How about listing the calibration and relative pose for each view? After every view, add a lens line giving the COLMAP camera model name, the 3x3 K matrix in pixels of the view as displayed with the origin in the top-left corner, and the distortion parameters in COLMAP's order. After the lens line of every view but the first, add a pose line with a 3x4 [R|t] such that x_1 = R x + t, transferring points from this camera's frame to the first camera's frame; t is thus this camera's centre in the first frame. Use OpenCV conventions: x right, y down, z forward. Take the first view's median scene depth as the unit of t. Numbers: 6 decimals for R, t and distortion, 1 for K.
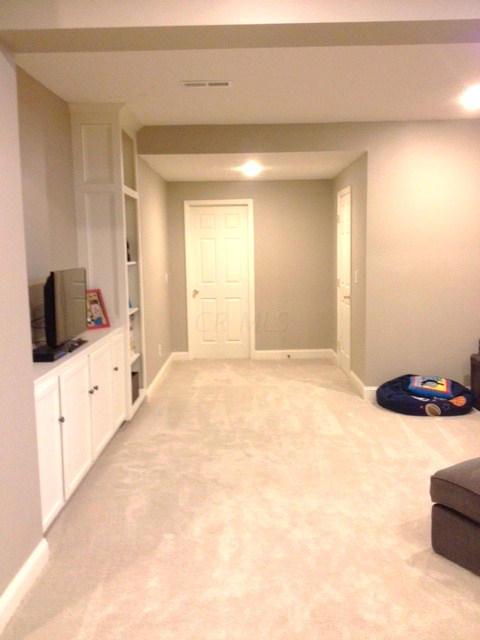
lens RADIAL K [[617.9, 0, 237.2], [0, 617.9, 315.4], [0, 0, 1]] dist [0.148222, -0.308226]
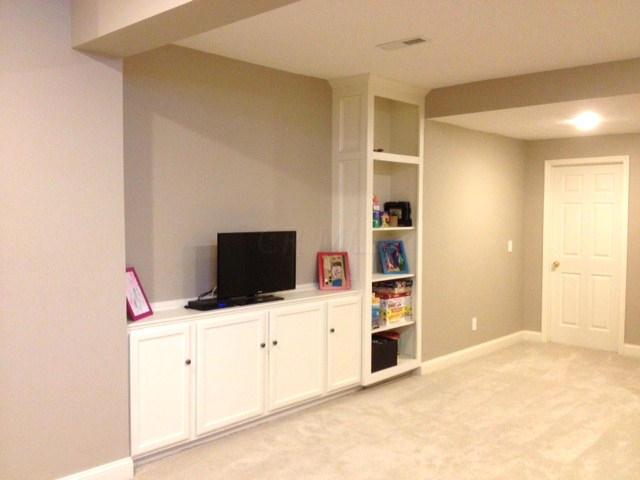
lens RADIAL K [[617.9, 0, 315.9], [0, 617.9, 241.4], [0, 0, 1]] dist [0.148222, -0.308226]
pose [[0.732467, 0.053712, -0.678681, 0.441525], [-0.090863, 0.995677, -0.019264, -0.035661], [0.674712, 0.075777, 0.734181, 0.203653]]
